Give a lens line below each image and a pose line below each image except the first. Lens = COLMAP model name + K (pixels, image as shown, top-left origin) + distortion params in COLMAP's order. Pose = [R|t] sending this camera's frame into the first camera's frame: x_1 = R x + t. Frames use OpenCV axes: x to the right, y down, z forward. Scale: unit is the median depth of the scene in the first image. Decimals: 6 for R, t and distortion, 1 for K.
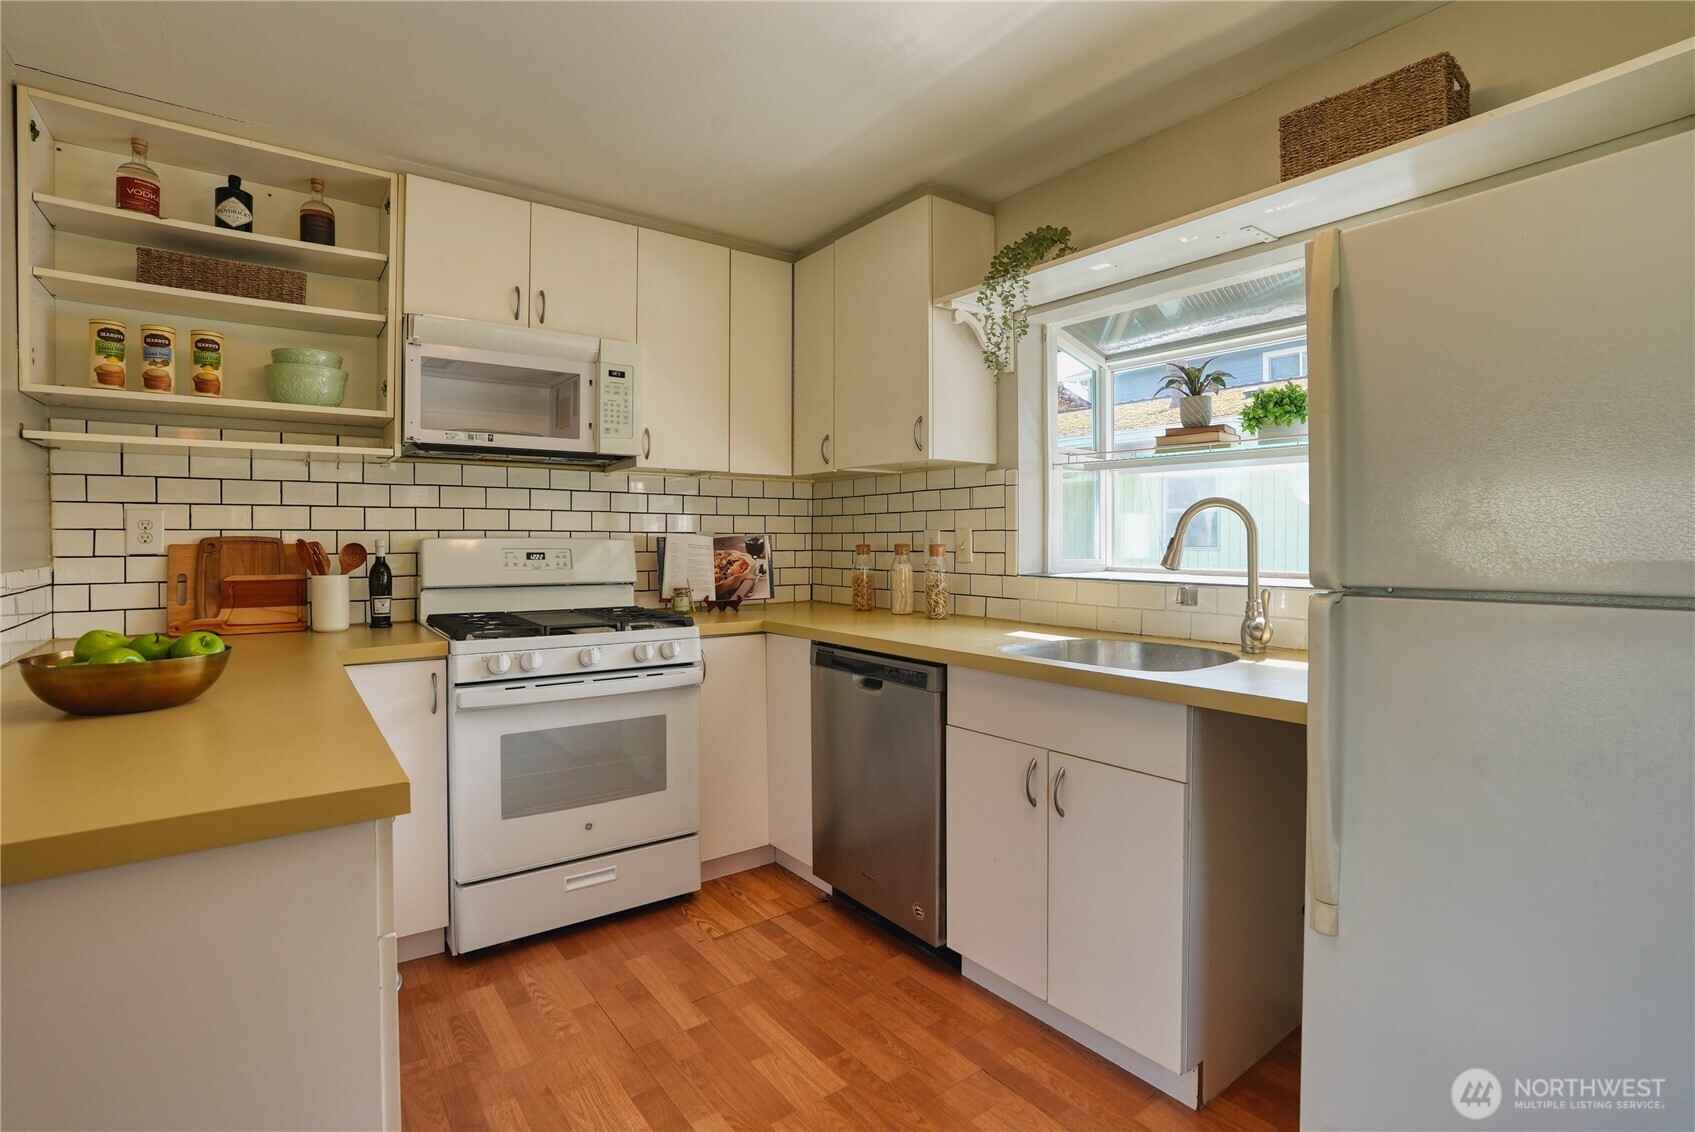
lens RADIAL K [[800.1, 0, 845.1], [0, 800.1, 539.3], [0, 0, 1]] dist [-0.055032, 0.014227]
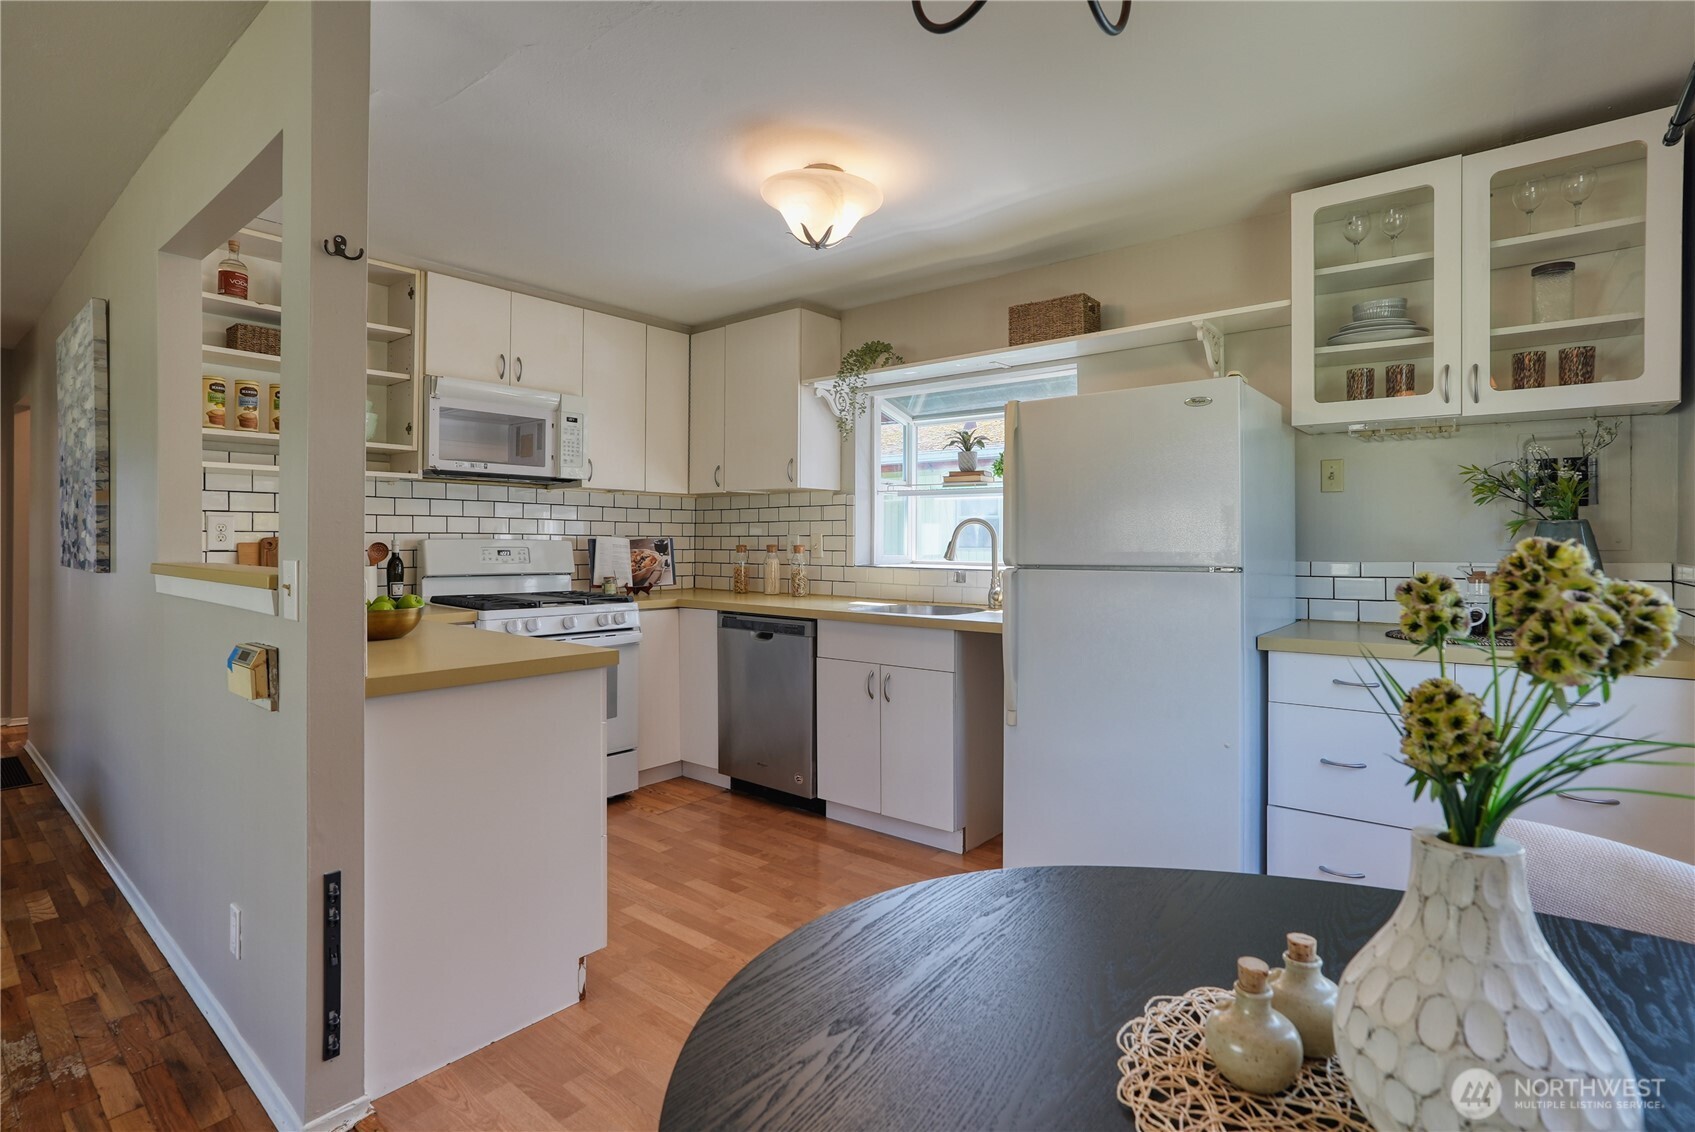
lens RADIAL K [[800.1, 0, 851.0], [0, 800.1, 534.7], [0, 0, 1]] dist [-0.055032, 0.014227]
pose [[0.969979, 0.006564, 0.243098, -0.172733], [-0.004644, 0.999953, -0.008471, -0.000646], [-0.243143, 0.007088, 0.969965, -0.502162]]
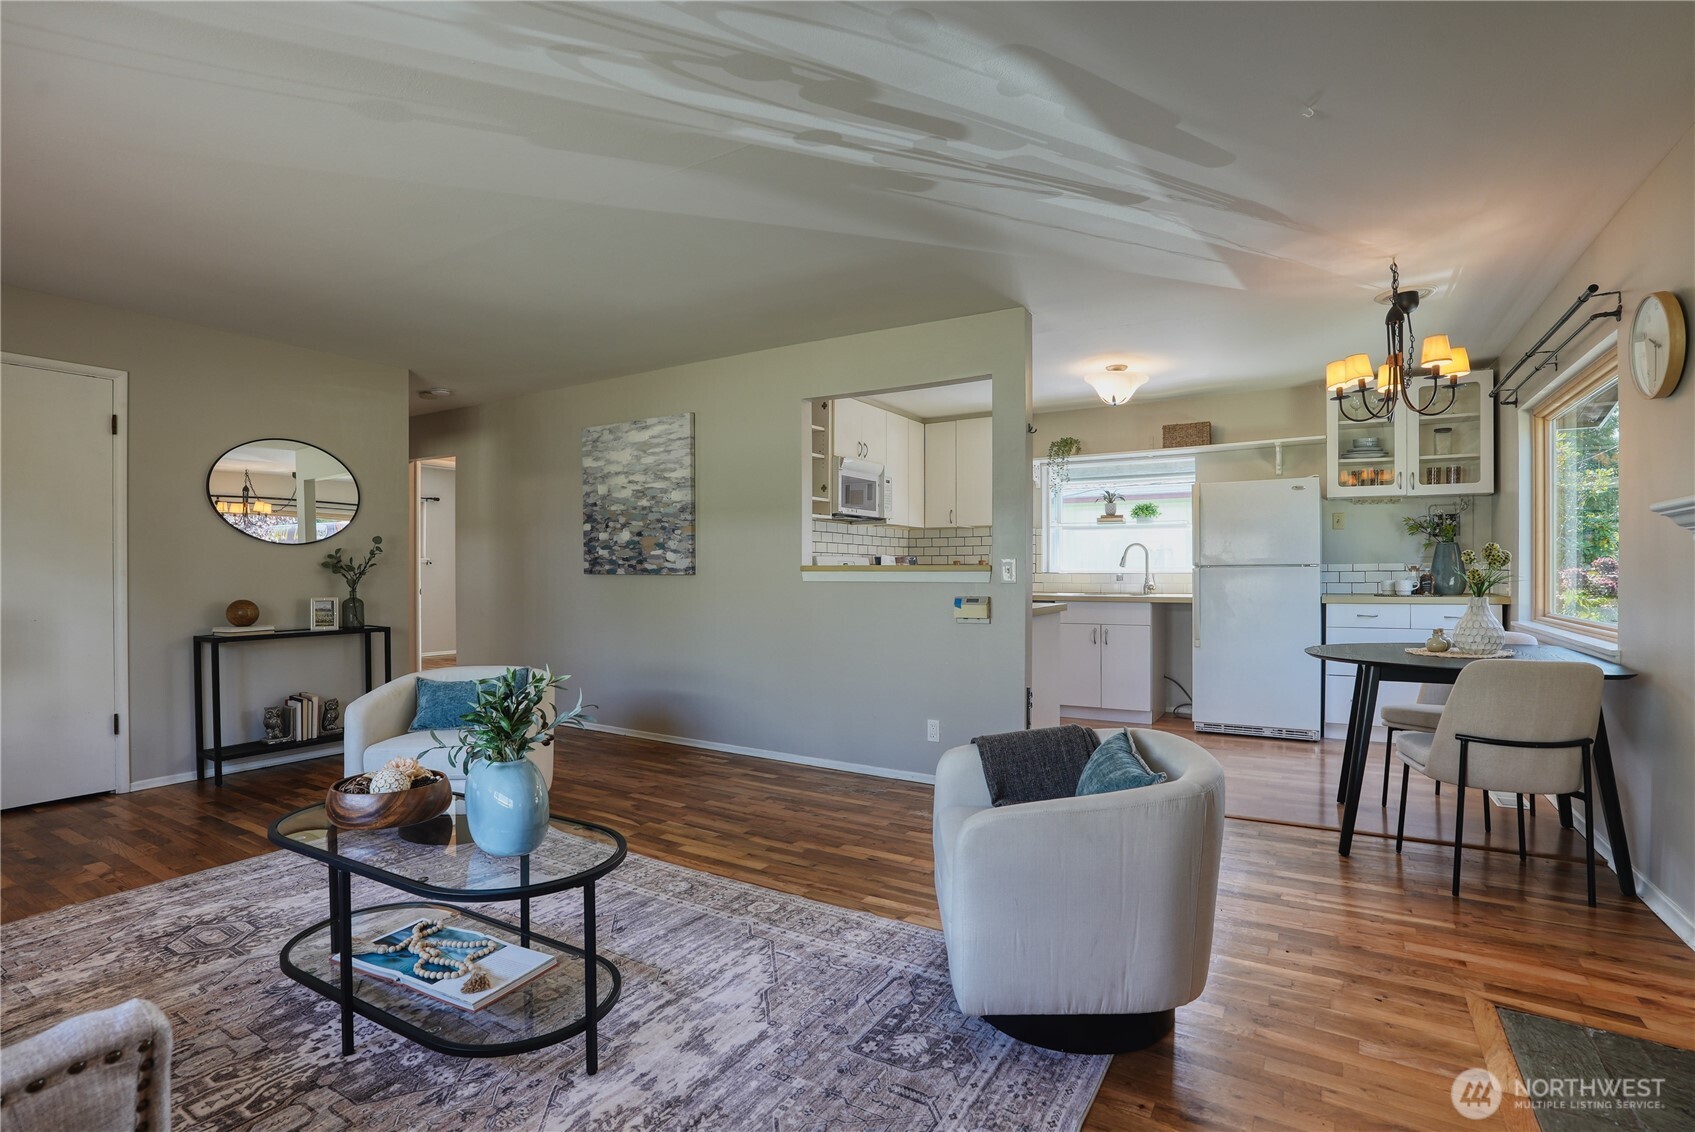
lens RADIAL K [[800.1, 0, 847.7], [0, 800.1, 569.7], [0, 0, 1]] dist [-0.055032, 0.014227]
pose [[0.926611, -0.000829, 0.376019, -1.383127], [0.001456, 0.999998, -0.001383, 0.042848], [-0.376018, 0.001830, 0.926611, -1.135927]]
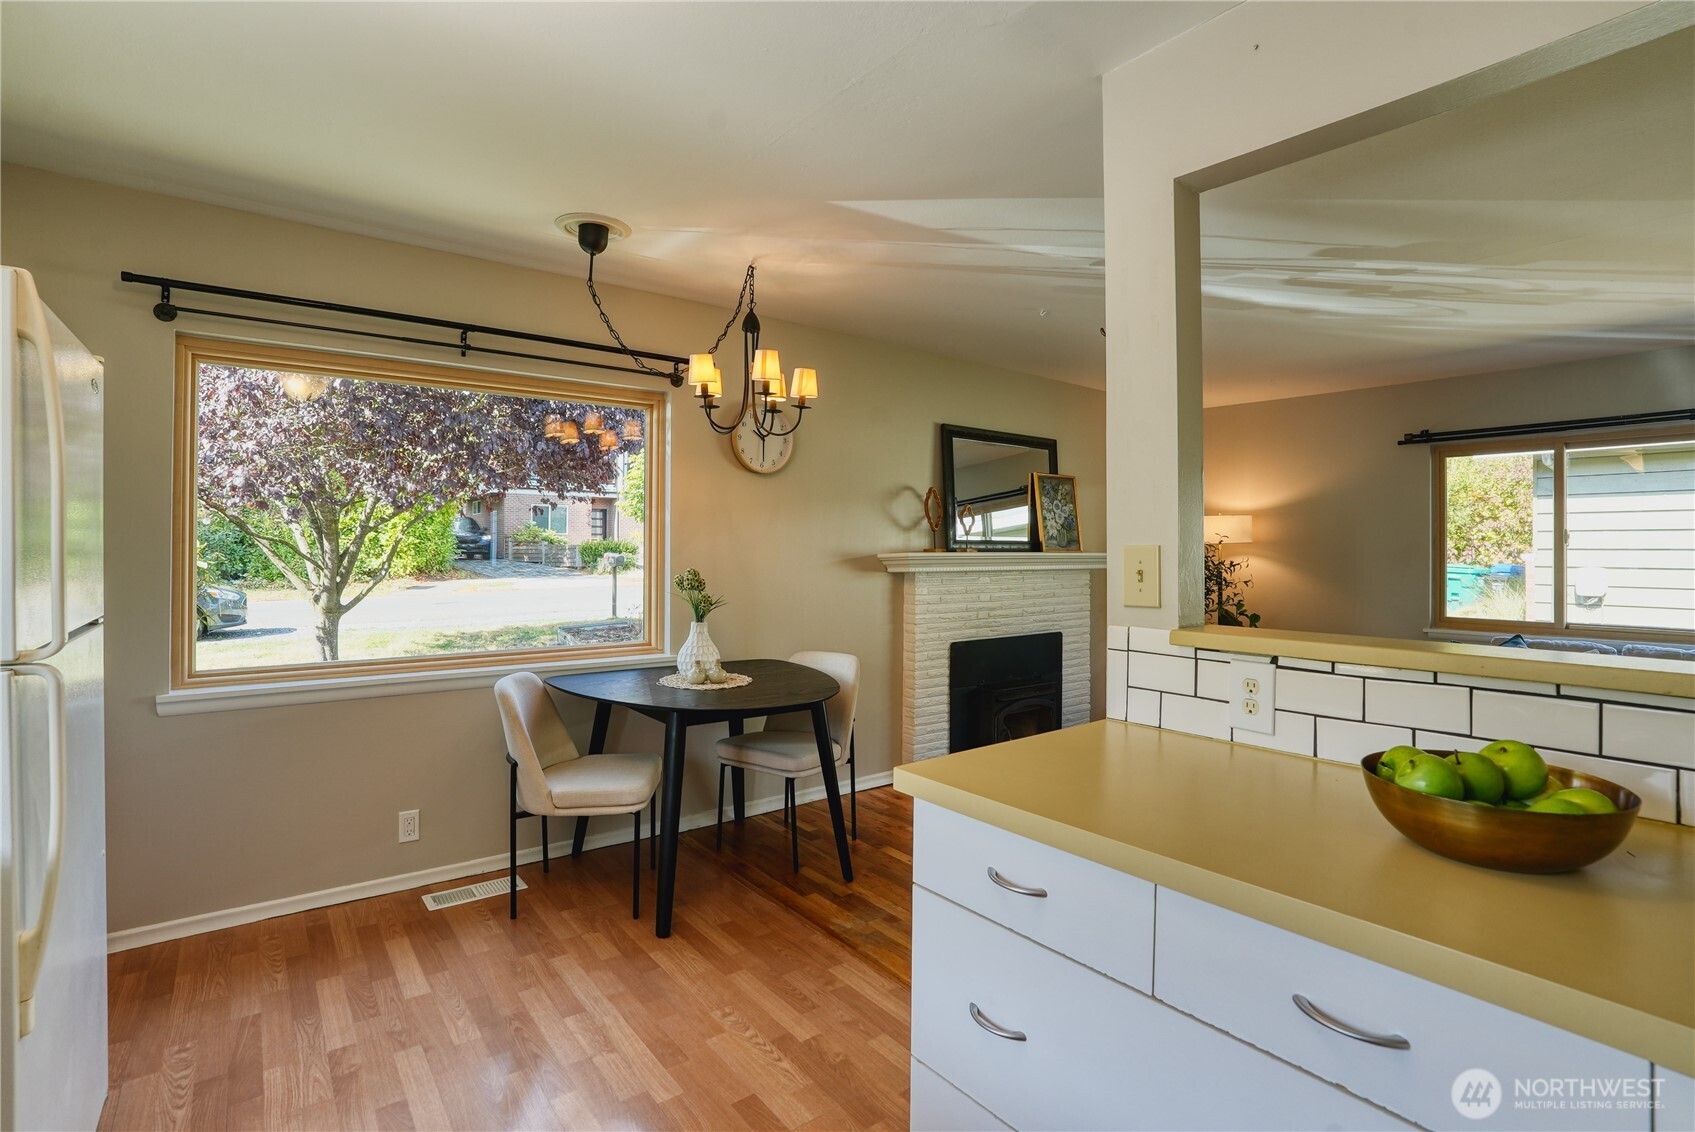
lens RADIAL K [[800.1, 0, 841.4], [0, 800.1, 533.0], [0, 0, 1]] dist [-0.055032, 0.014227]
pose [[-0.999753, -0.005244, -0.021580, -0.160294], [-0.004917, 0.999872, -0.015214, -0.039729], [0.021657, -0.015104, -0.999651, 0.952335]]
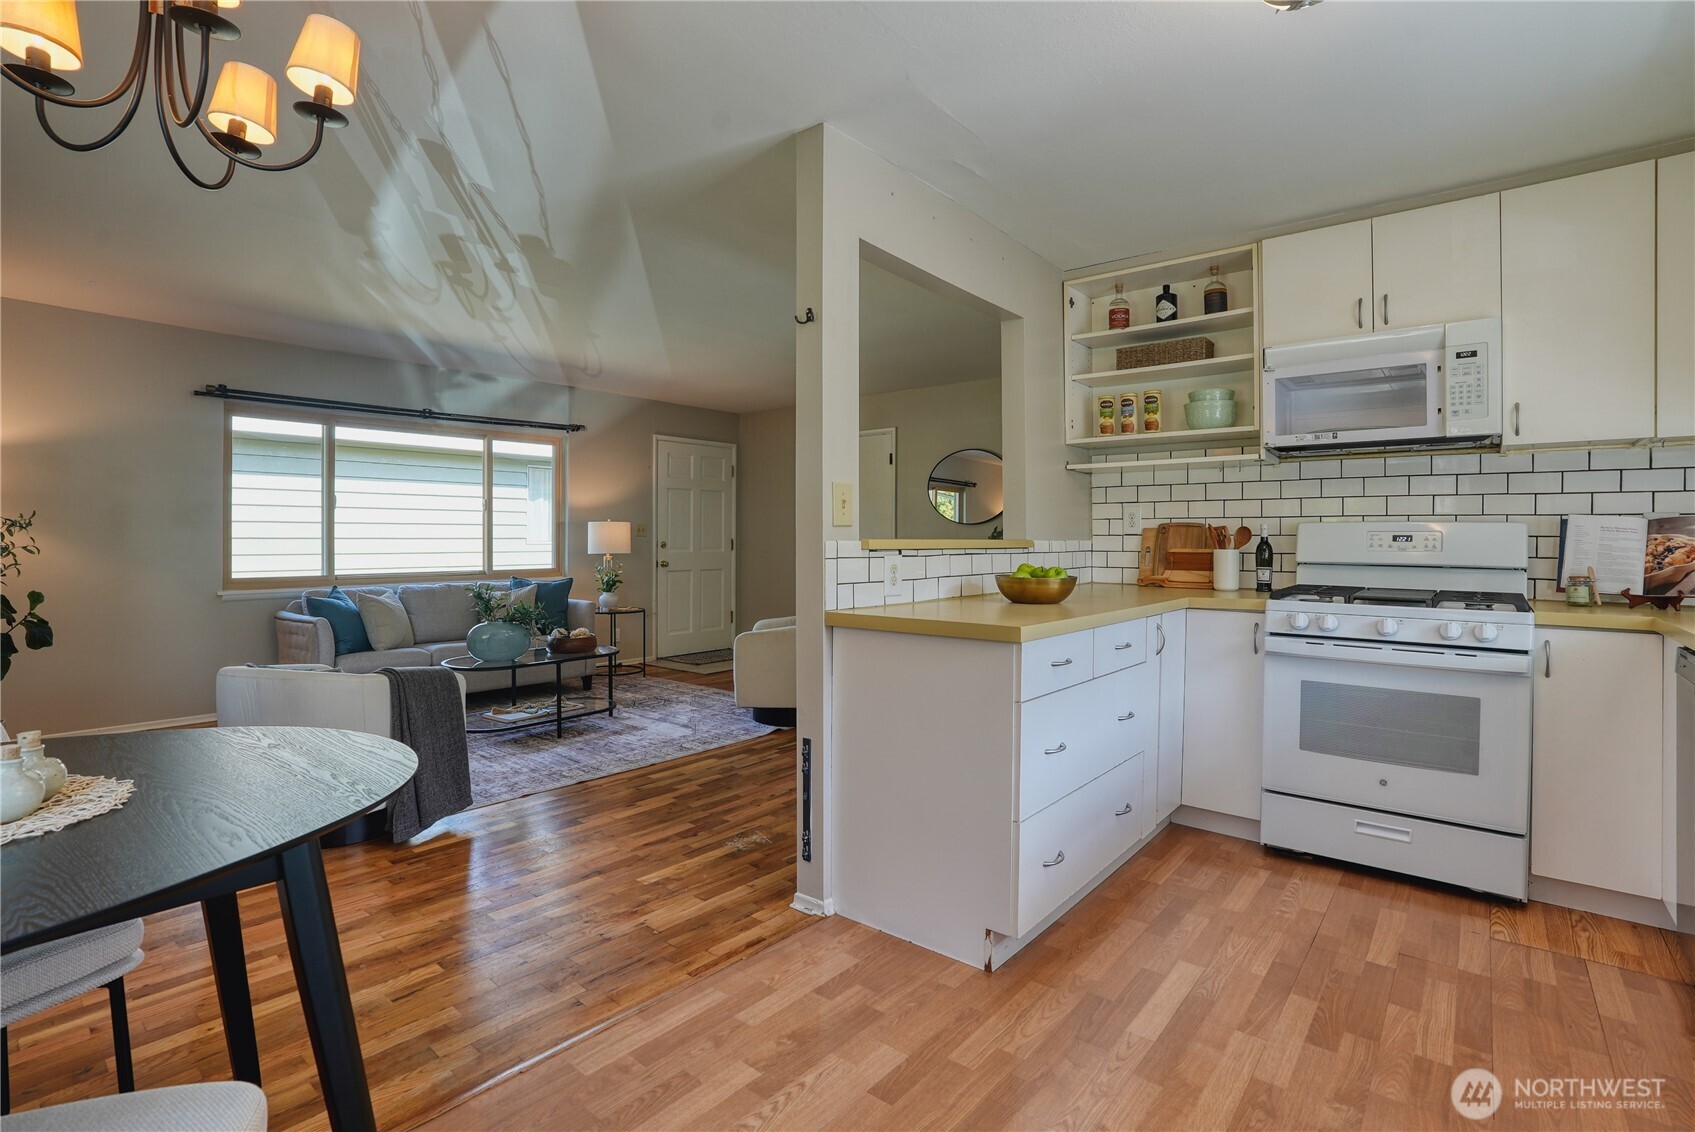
lens RADIAL K [[800.1, 0, 854.8], [0, 800.1, 533.5], [0, 0, 1]] dist [-0.055032, 0.014227]
pose [[0.244226, -0.005052, -0.969705, 0.527905], [-0.004967, 0.999967, -0.006461, 0.029318], [0.969706, 0.006394, 0.244193, 0.026993]]
